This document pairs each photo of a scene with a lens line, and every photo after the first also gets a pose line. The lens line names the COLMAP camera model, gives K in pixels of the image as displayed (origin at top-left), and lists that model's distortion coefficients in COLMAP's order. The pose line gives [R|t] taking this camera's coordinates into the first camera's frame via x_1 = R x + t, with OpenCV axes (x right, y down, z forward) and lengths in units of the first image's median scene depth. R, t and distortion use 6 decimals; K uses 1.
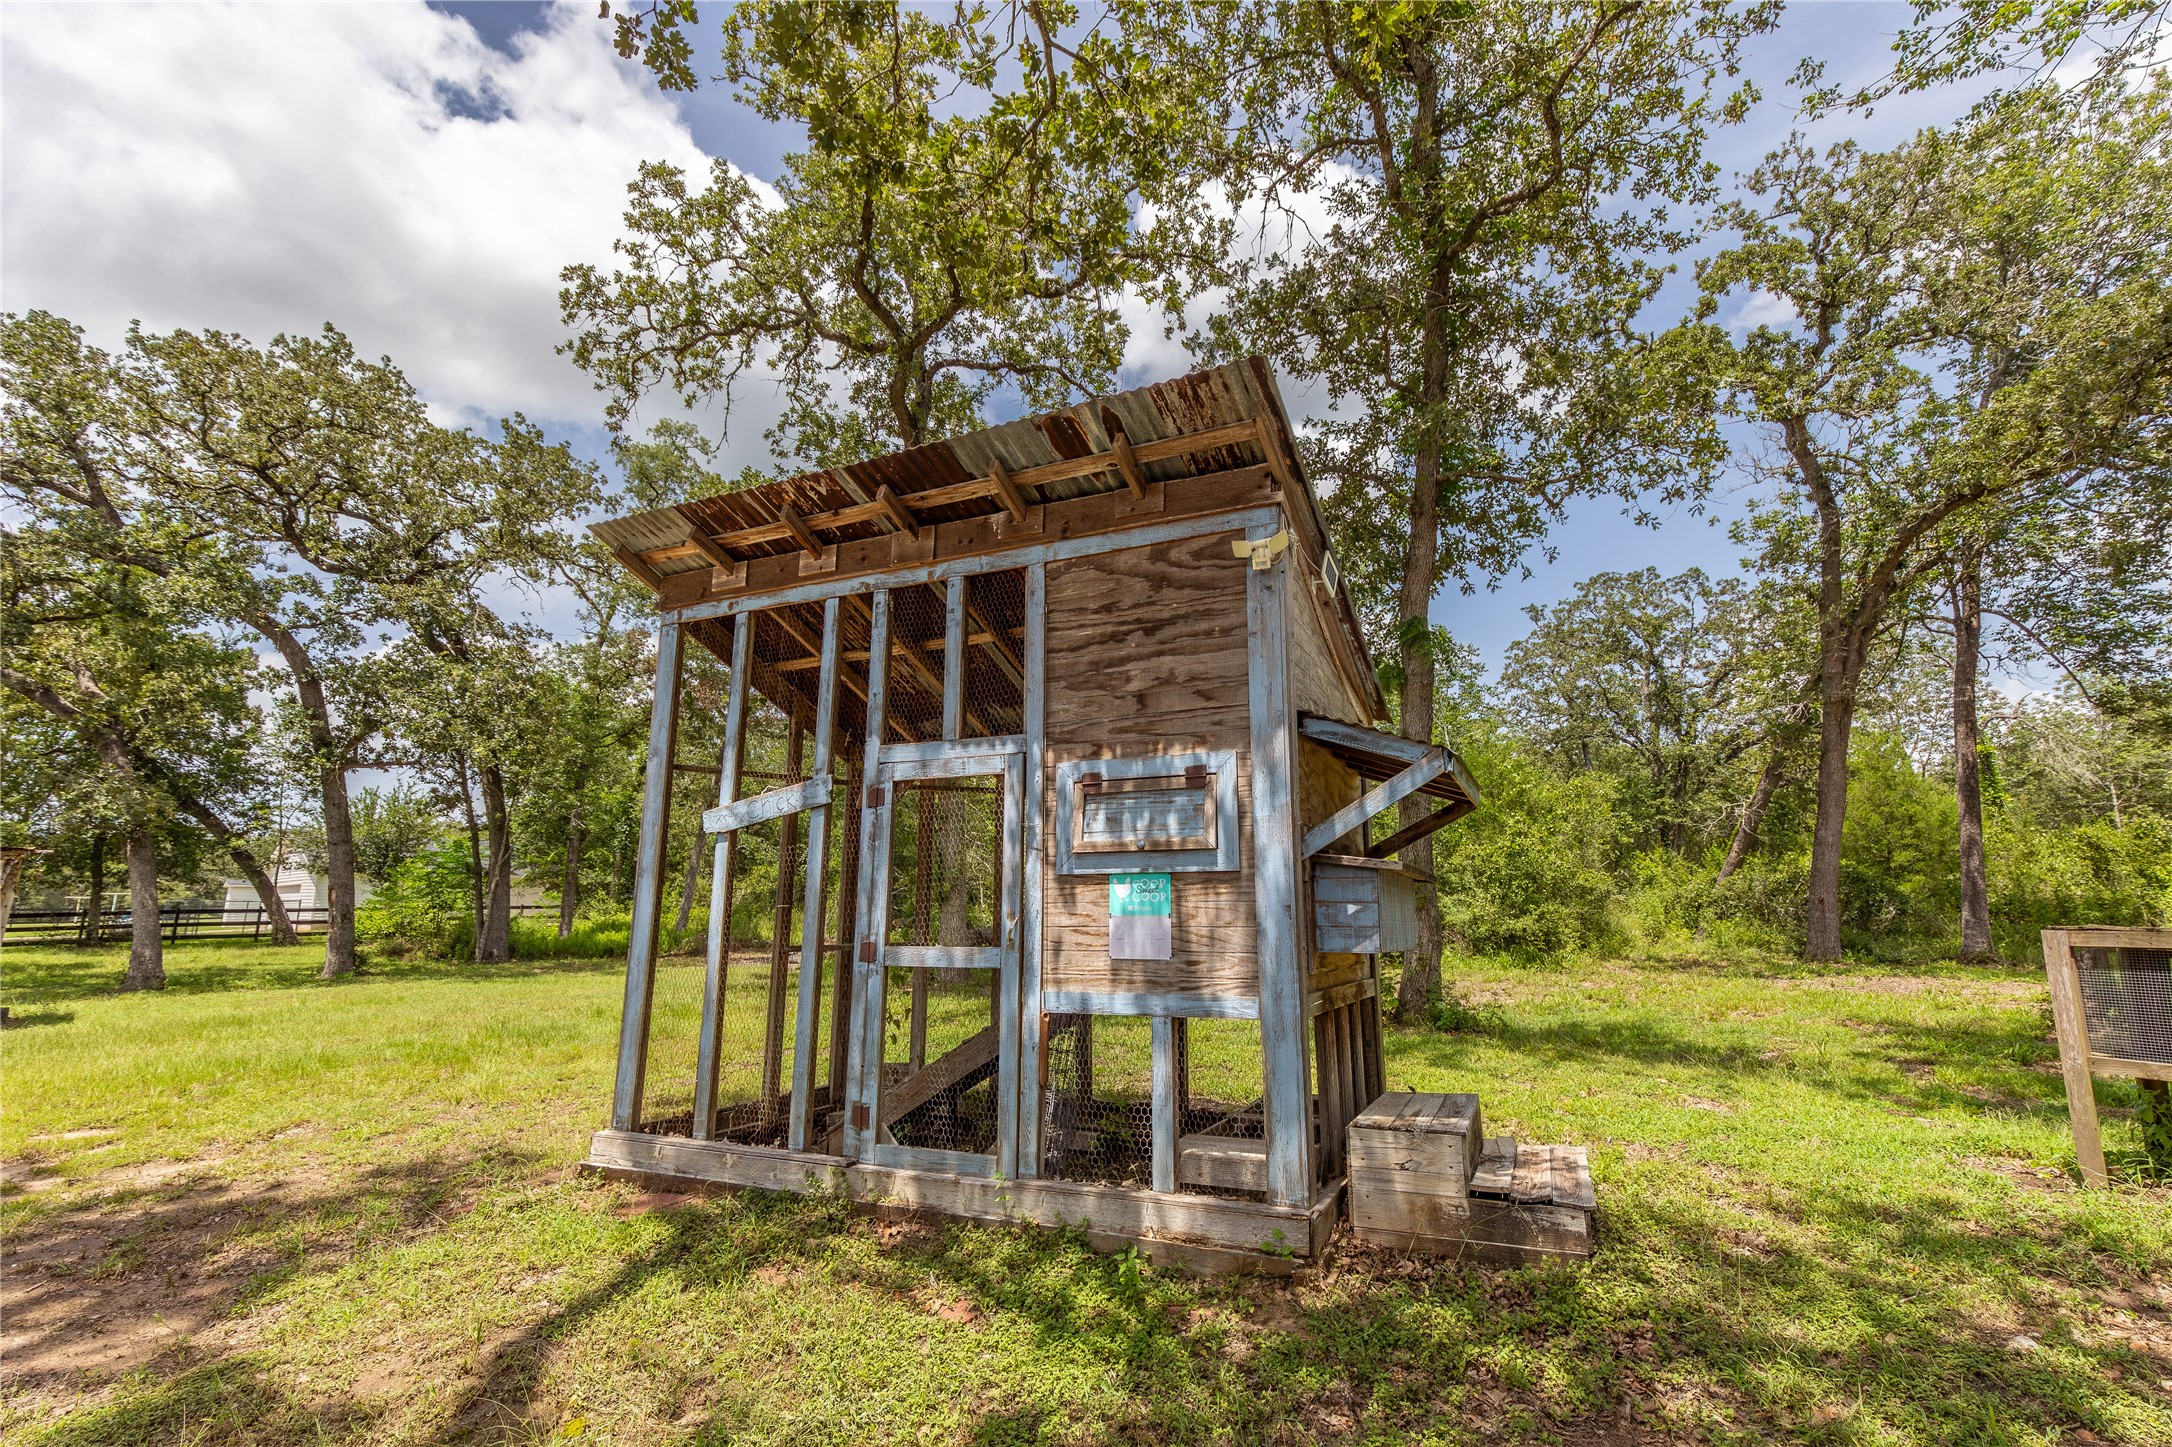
lens RADIAL K [[988.0, 0, 1096.3], [0, 988.0, 719.4], [0, 0, 1]] dist [0.003275, 0.000165]
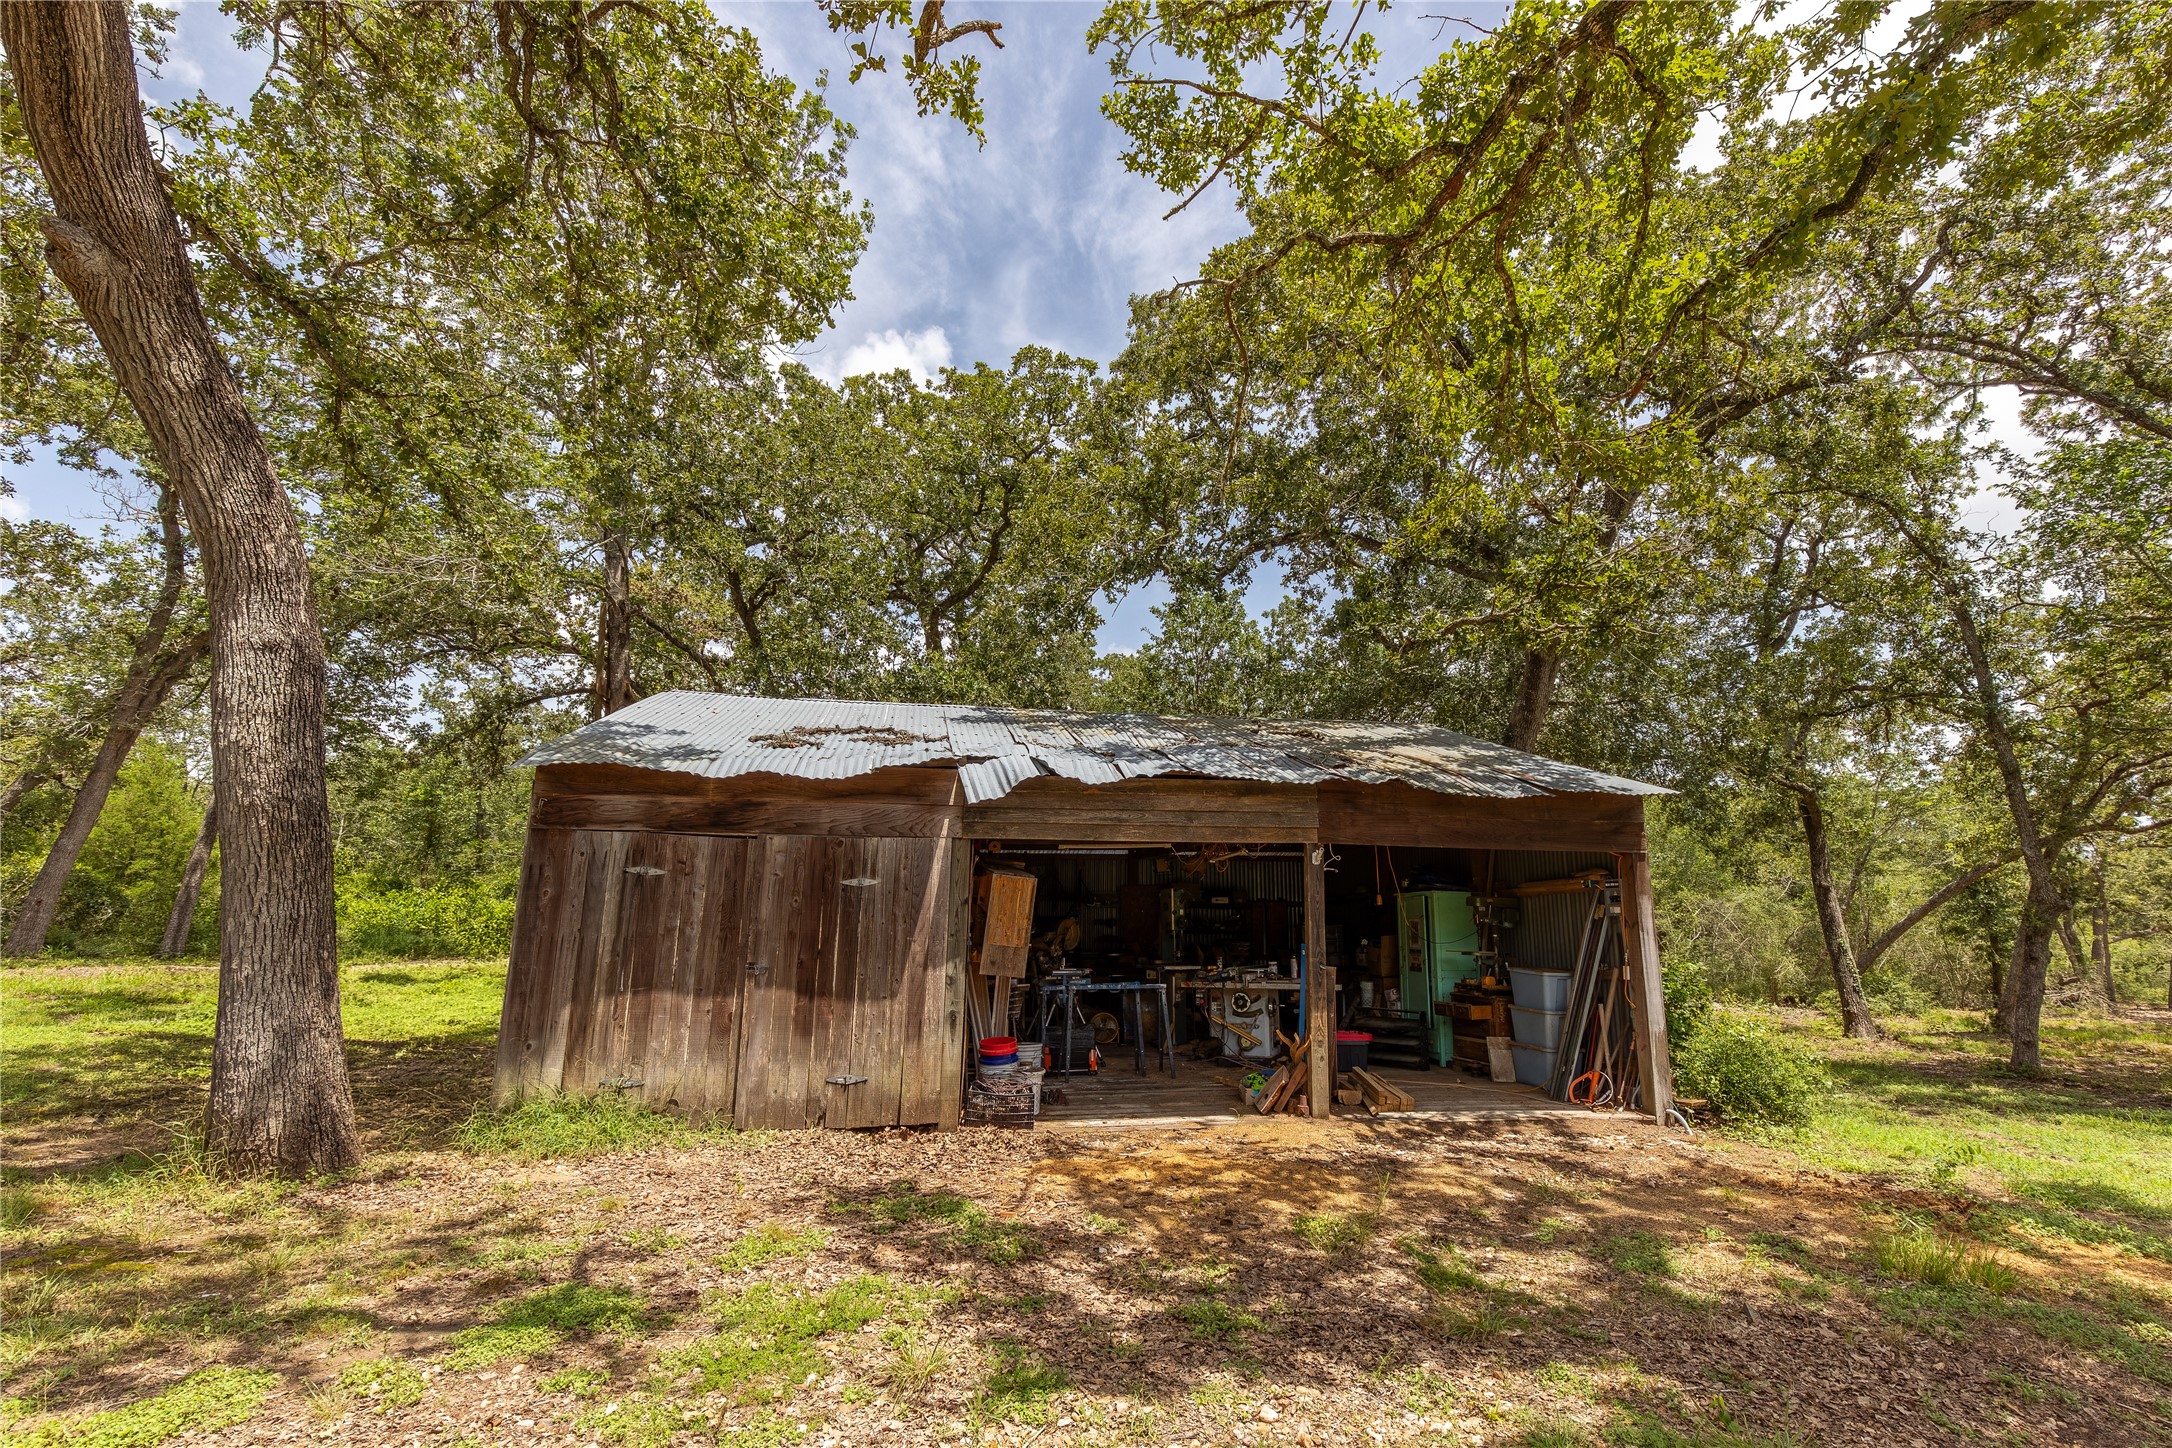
lens RADIAL K [[988.0, 0, 1086.7], [0, 988.0, 726.4], [0, 0, 1]] dist [0.003275, 0.000165]
pose [[0.141530, 0.201306, 0.969250, -0.649516], [-0.206294, 0.963607, -0.170011, -0.182213], [-0.968200, -0.175889, 0.177907, -0.889960]]
